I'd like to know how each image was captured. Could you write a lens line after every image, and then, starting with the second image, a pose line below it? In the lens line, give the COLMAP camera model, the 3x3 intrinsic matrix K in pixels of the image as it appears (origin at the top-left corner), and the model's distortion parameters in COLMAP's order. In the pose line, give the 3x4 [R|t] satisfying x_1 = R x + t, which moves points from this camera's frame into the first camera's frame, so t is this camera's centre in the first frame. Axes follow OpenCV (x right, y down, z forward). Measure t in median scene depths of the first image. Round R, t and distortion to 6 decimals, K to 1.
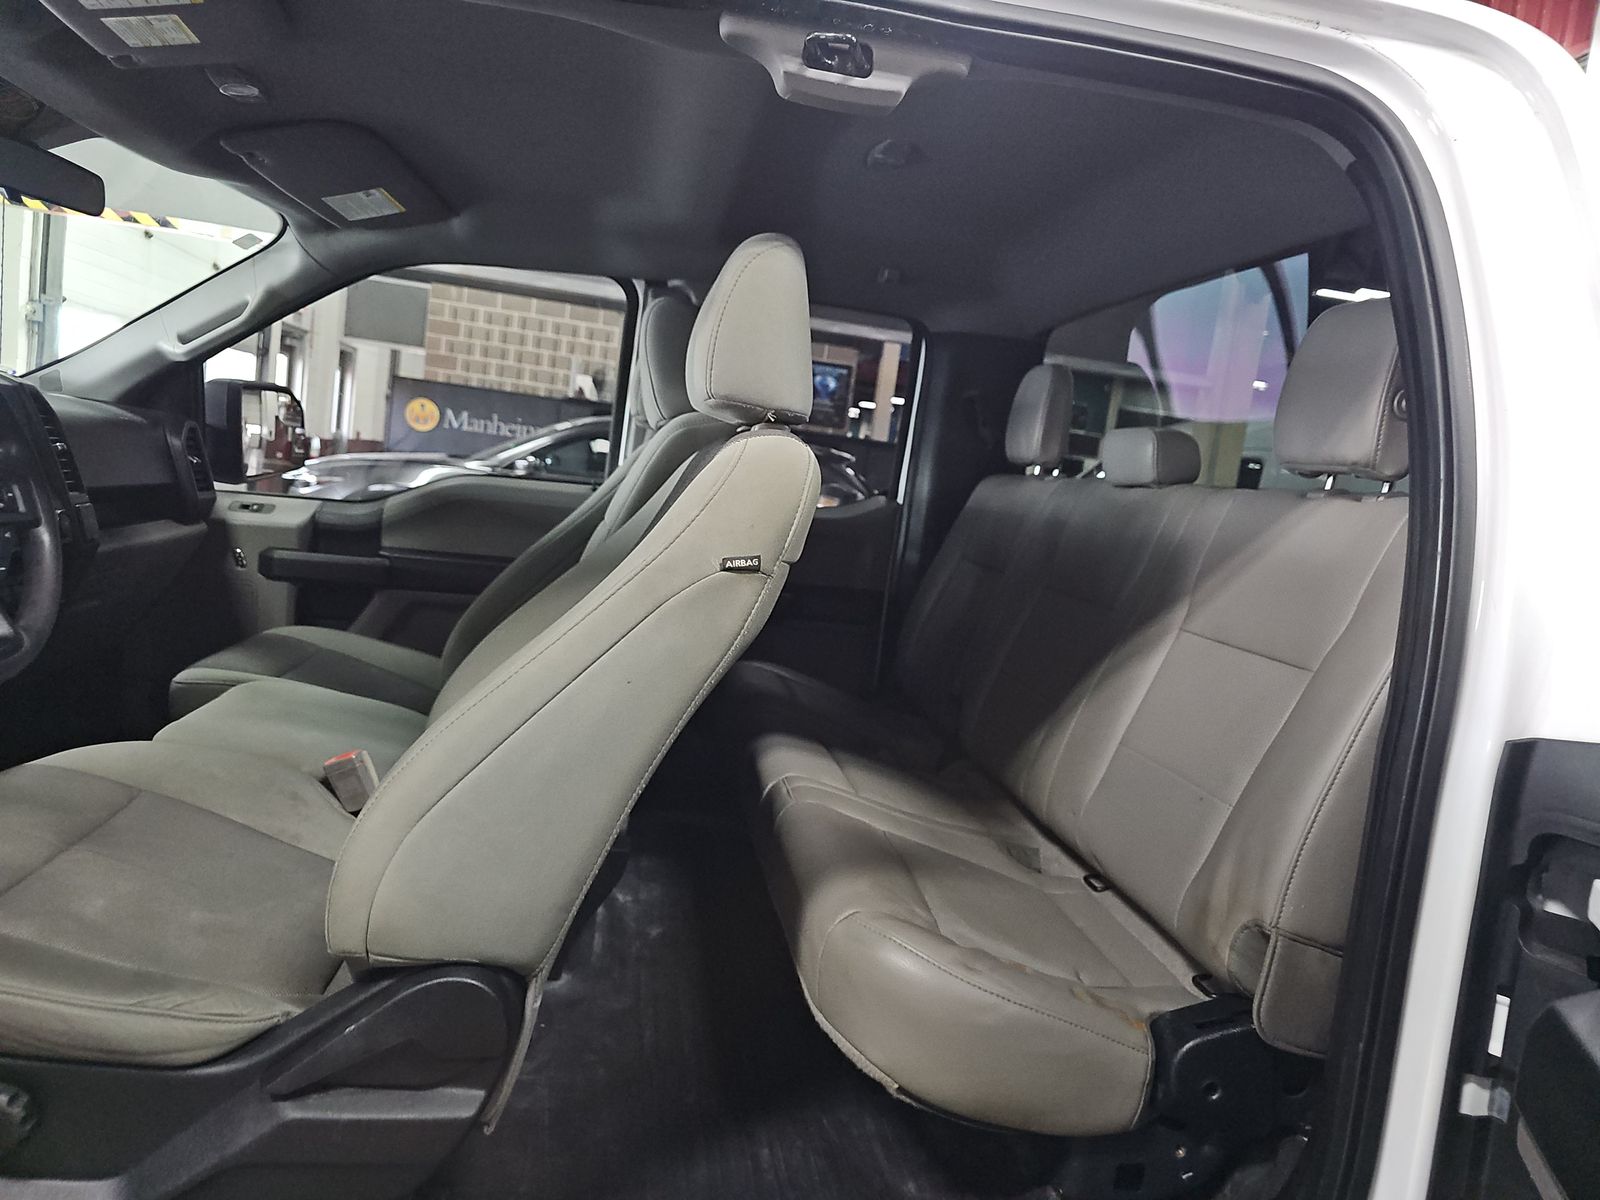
lens RADIAL K [[1067.2, 0, 792.4], [0, 1067.2, 615.6], [0, 0, 1]] dist [0.041351, -0.042704]
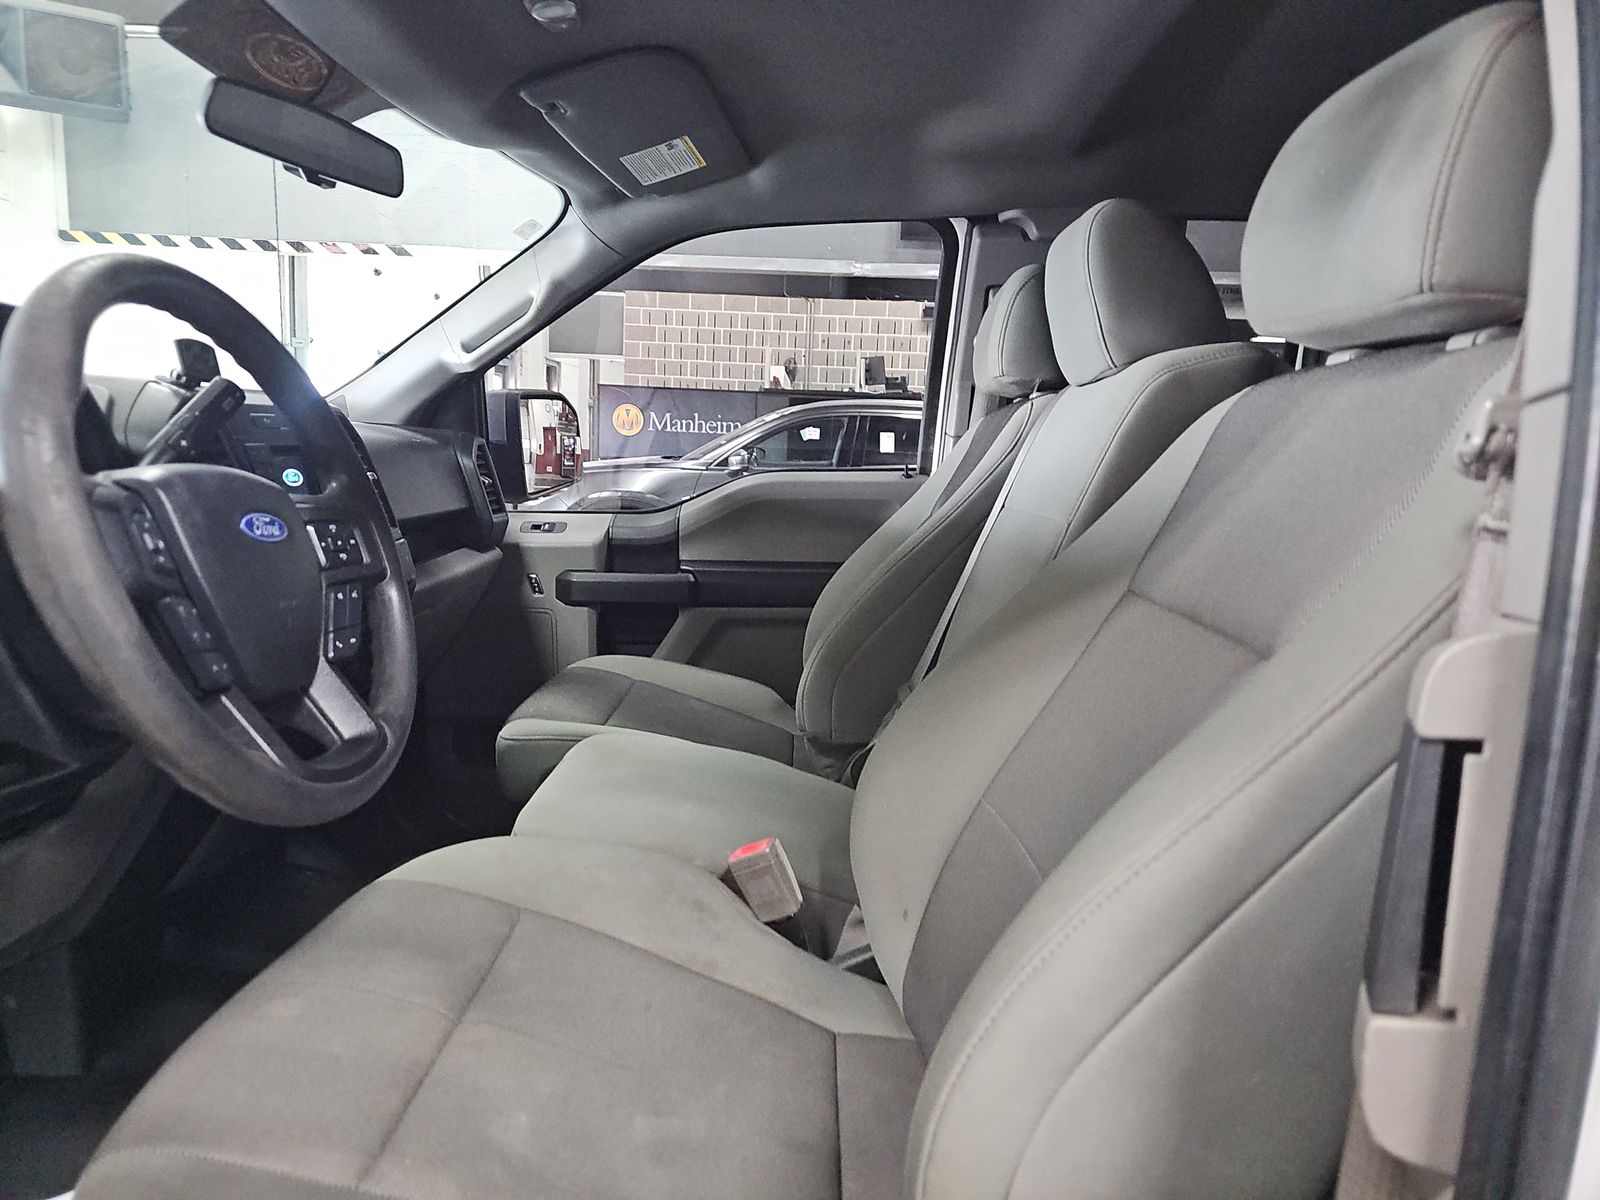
lens RADIAL K [[1067.2, 0, 784.0], [0, 1067.2, 599.8], [0, 0, 1]] dist [0.041351, -0.042704]
pose [[0.980726, -0.065171, -0.184198, -0.150359], [0.065765, 0.997831, -0.002886, -0.025421], [0.183987, -0.009284, 0.982885, 0.160808]]
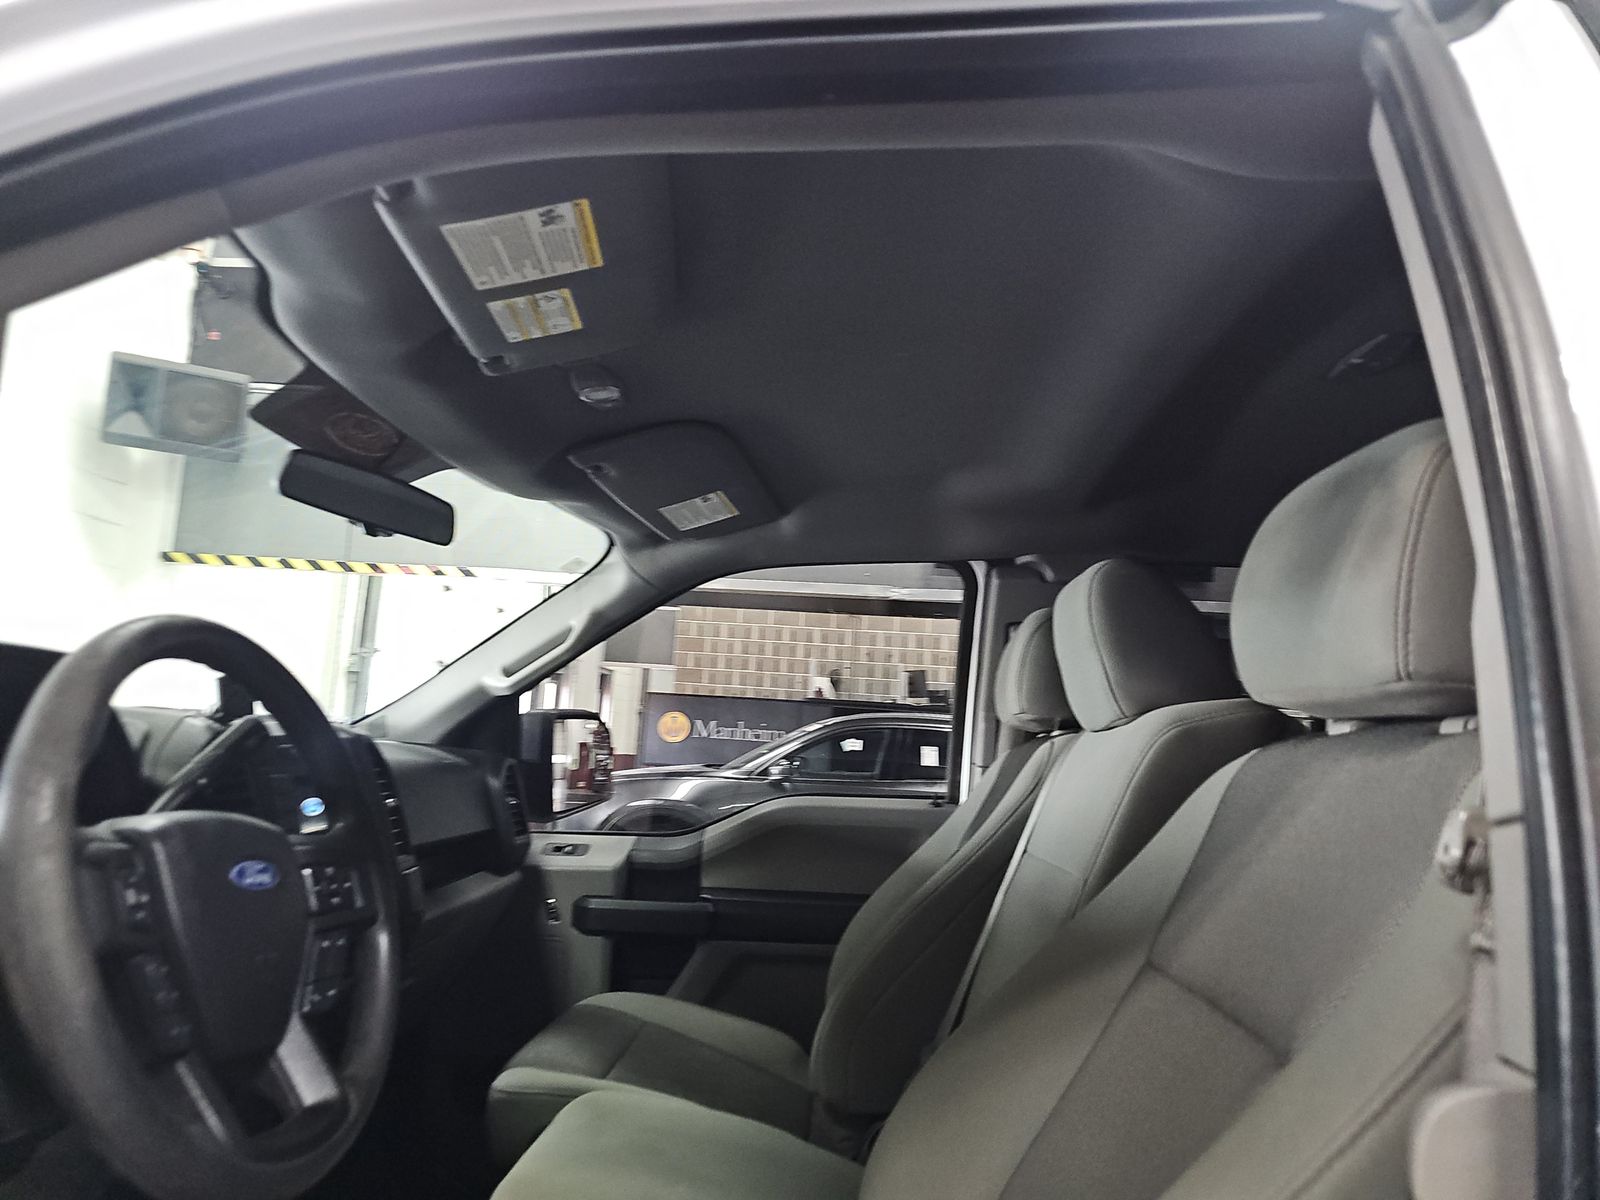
lens RADIAL K [[1067.2, 0, 770.6], [0, 1067.2, 599.4], [0, 0, 1]] dist [0.041351, -0.042704]
pose [[0.971433, -0.100989, -0.214753, -0.131578], [0.036151, 0.957347, -0.286670, -0.040347], [0.234544, 0.270717, 0.933650, 0.160598]]
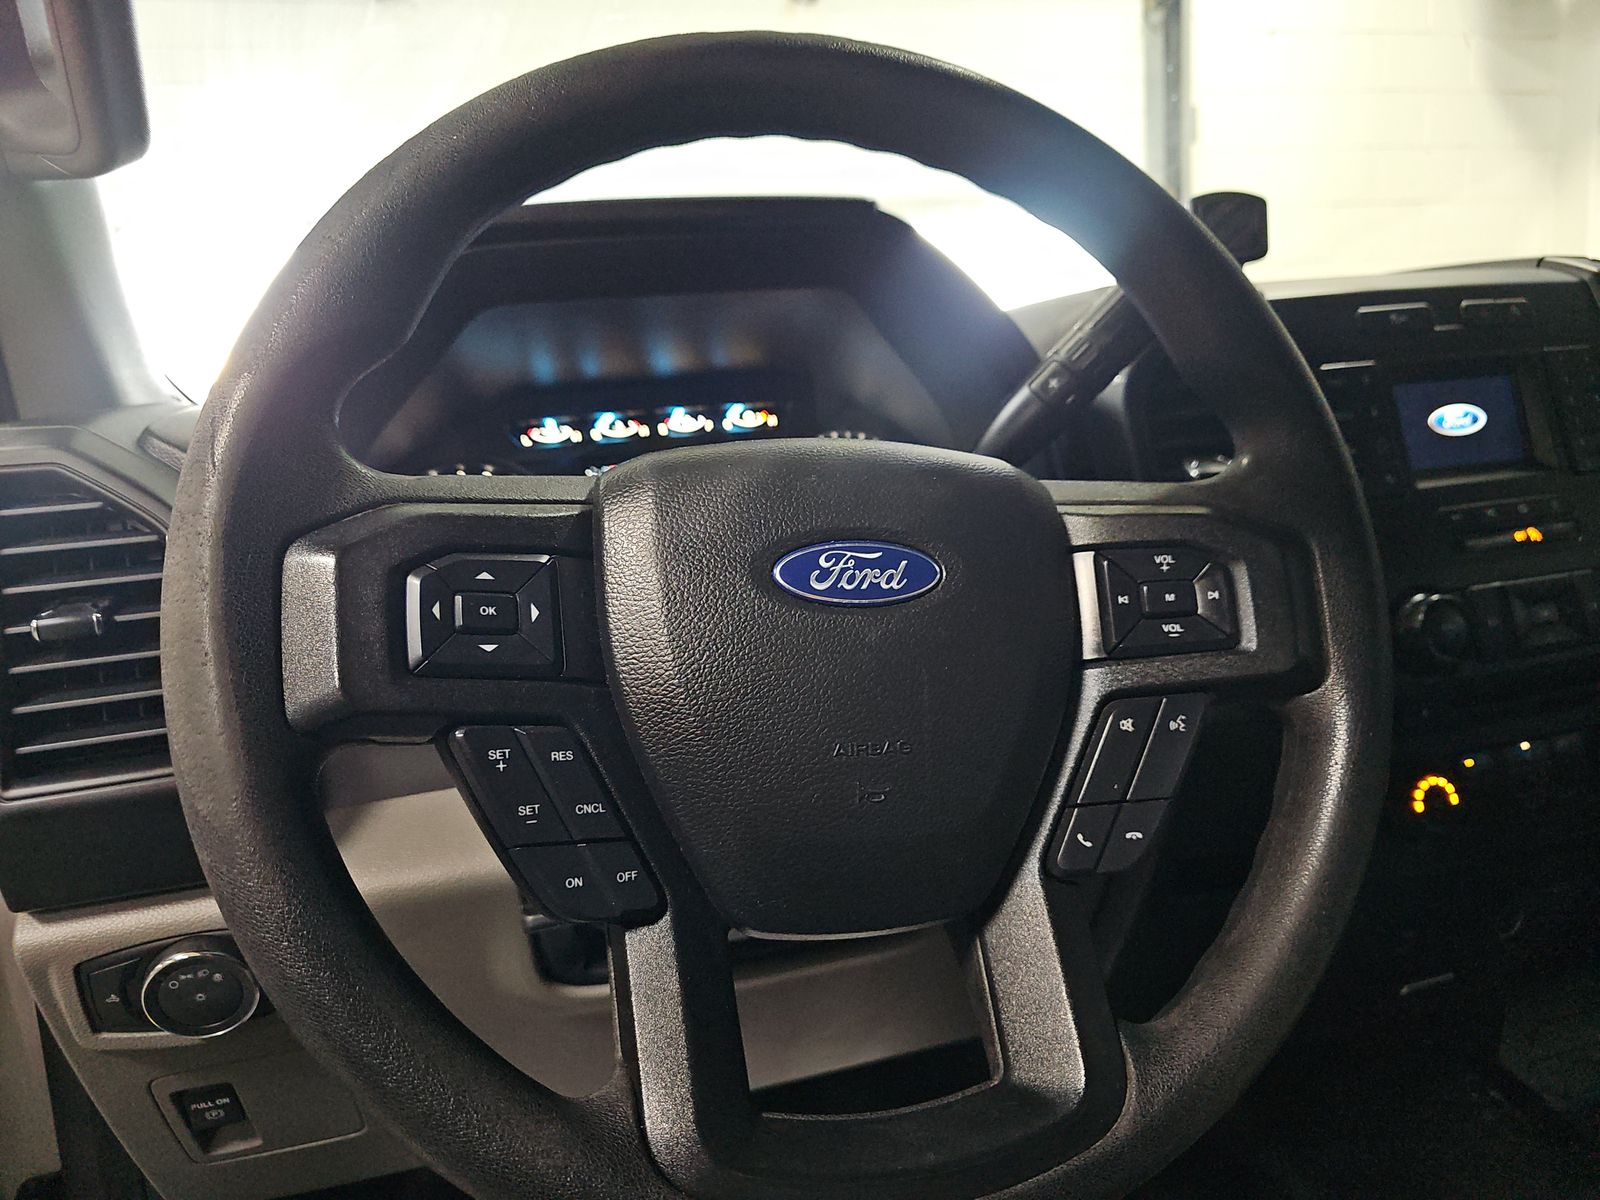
lens RADIAL K [[1067.2, 0, 788.0], [0, 1067.2, 566.4], [0, 0, 1]] dist [0.041351, -0.042704]
pose [[0.128891, 0.037058, -0.990966, -0.221627], [-0.044963, 0.998492, 0.031492, -0.066033], [0.990639, 0.040498, 0.130363, 0.438844]]
